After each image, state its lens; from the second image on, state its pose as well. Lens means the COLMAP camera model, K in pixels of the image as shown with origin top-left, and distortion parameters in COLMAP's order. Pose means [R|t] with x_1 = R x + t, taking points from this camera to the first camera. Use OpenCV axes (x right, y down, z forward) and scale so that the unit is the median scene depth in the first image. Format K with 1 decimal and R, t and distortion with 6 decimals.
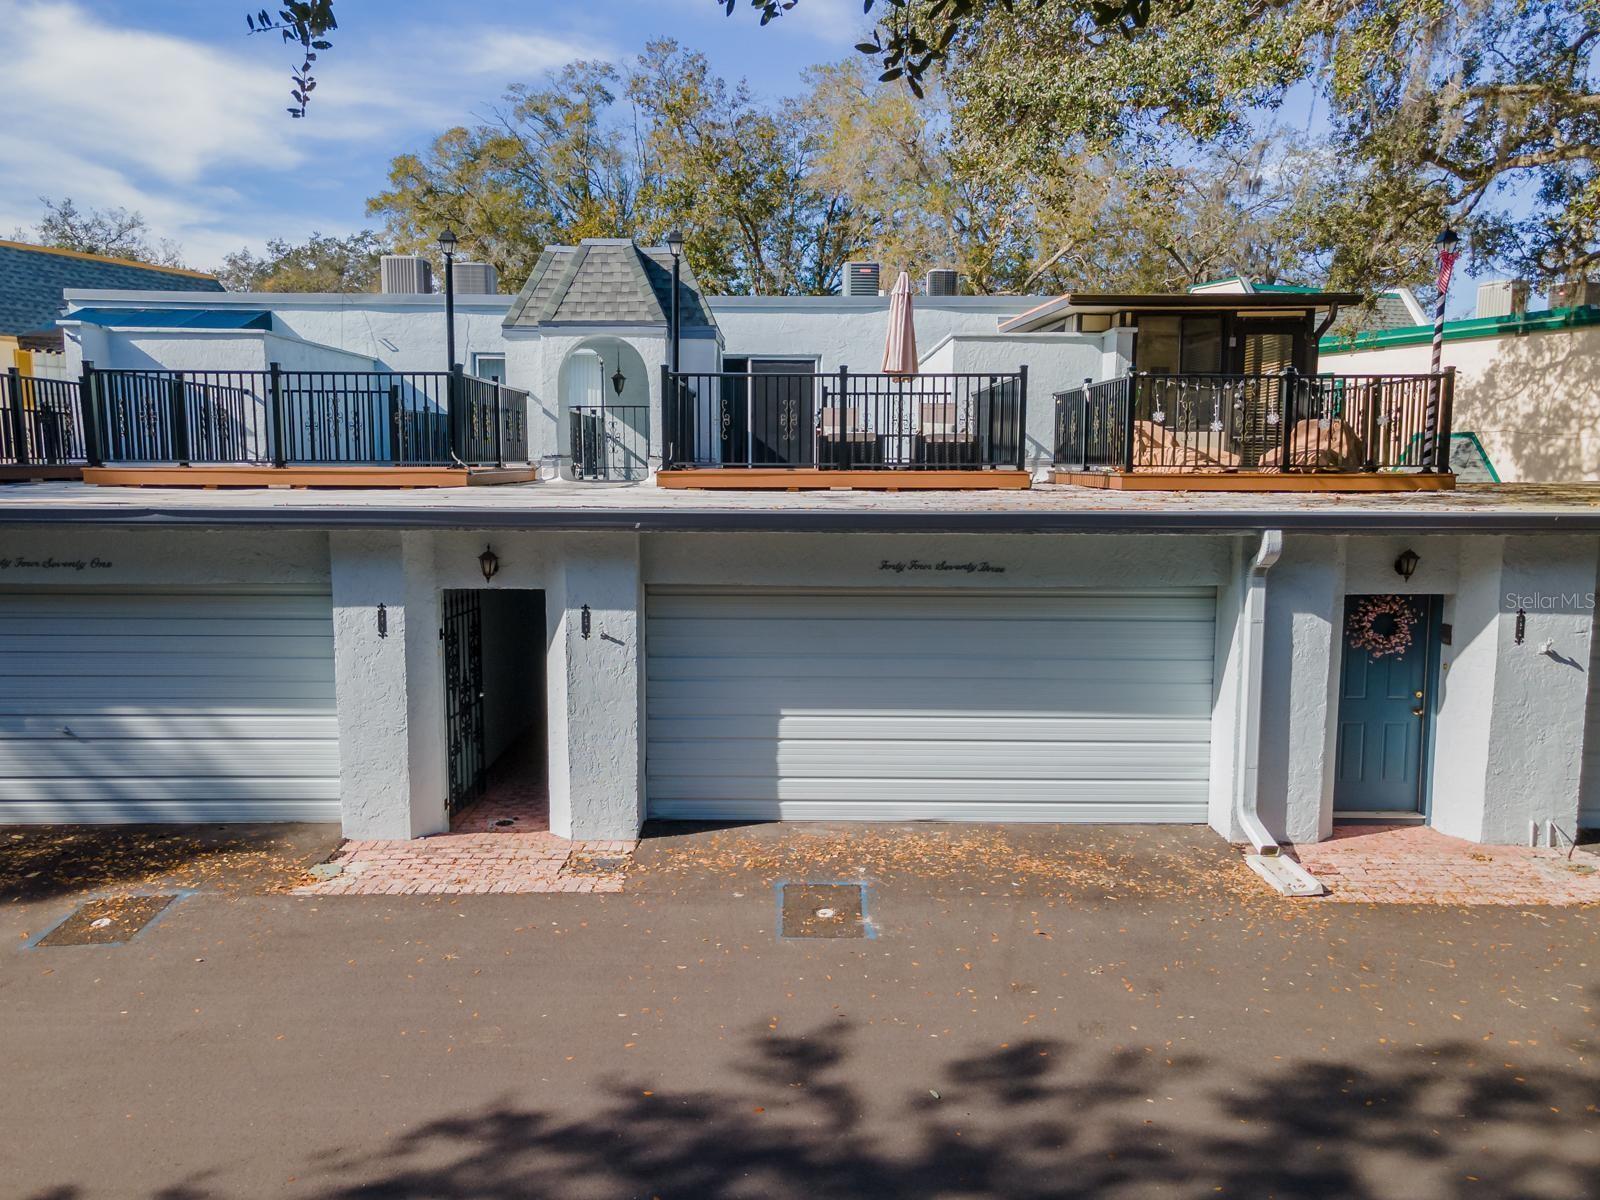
lens RADIAL K [[1142.5, 0, 798.0], [0, 1142.5, 602.0], [0, 0, 1]] dist [0.052727, 0.002600]
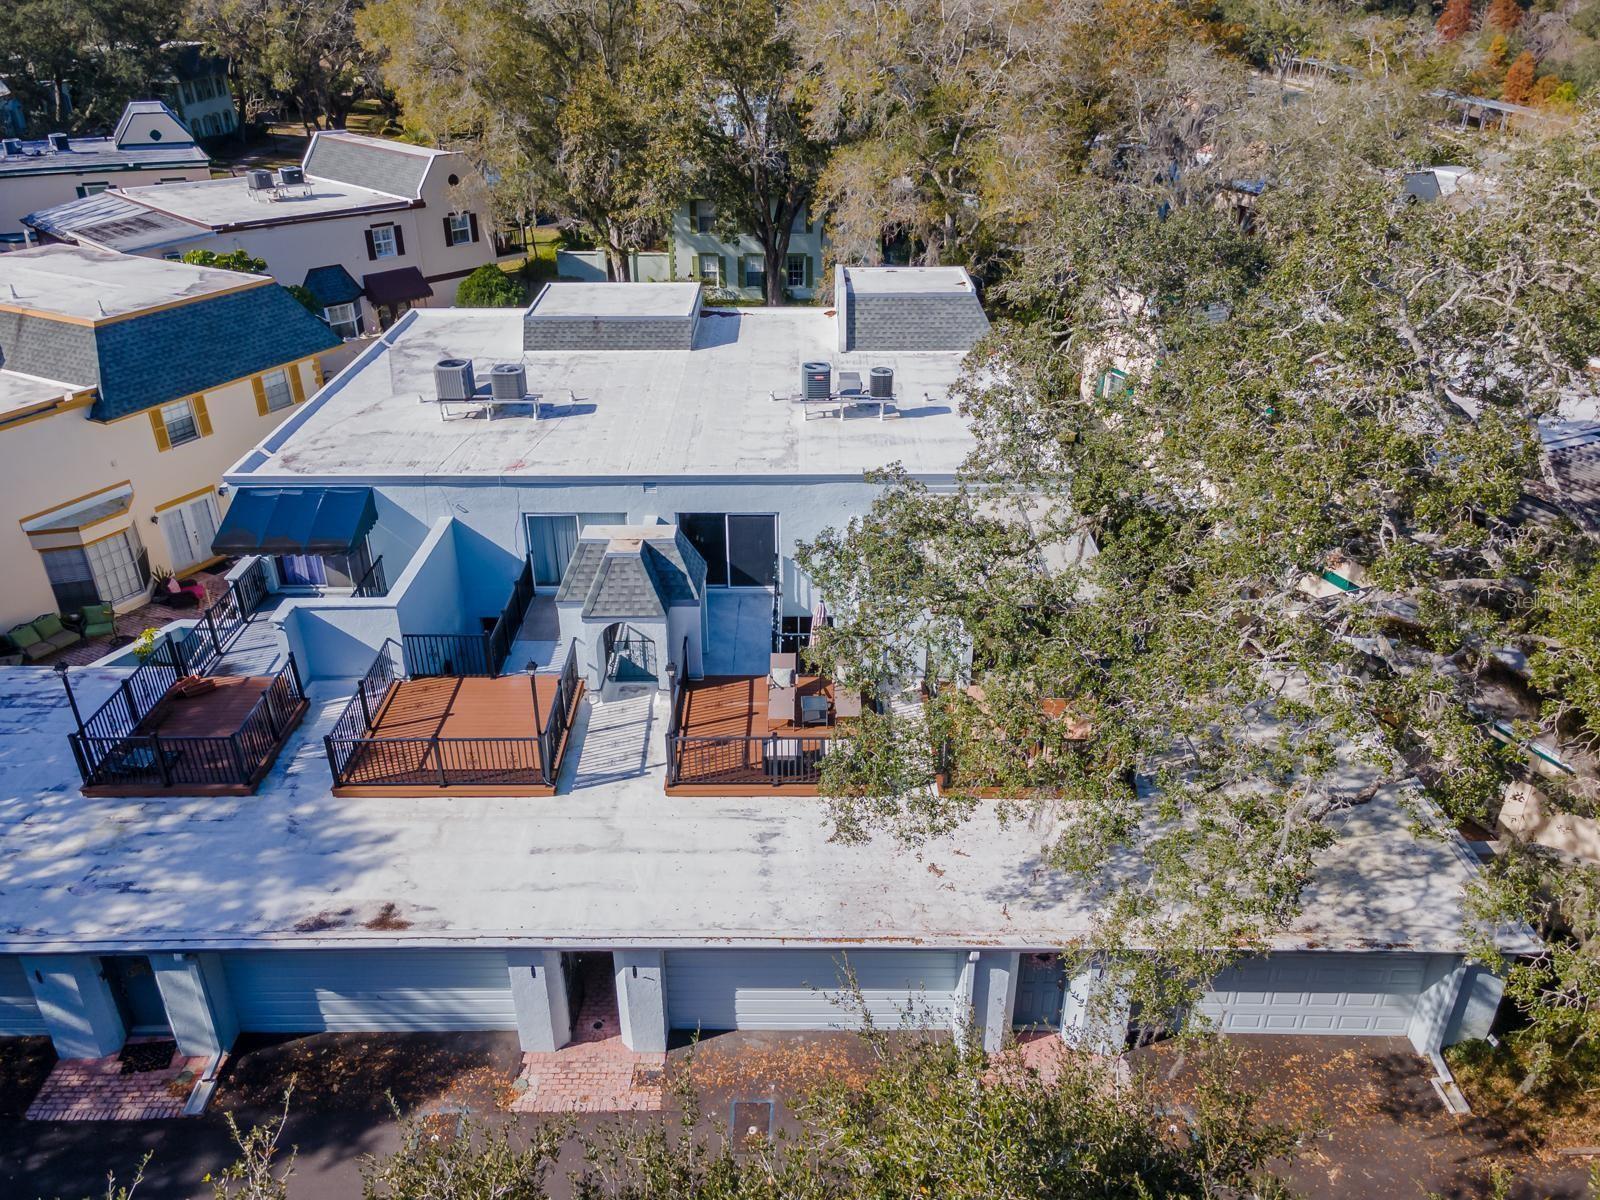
lens RADIAL K [[1142.5, 0, 799.9], [0, 1142.5, 596.7], [0, 0, 1]] dist [0.052727, 0.002600]
pose [[0.999954, -0.001173, -0.009526, 0.120518], [0.004590, 0.930083, 0.367321, -1.317846], [0.008429, -0.367348, 0.930045, -0.613840]]
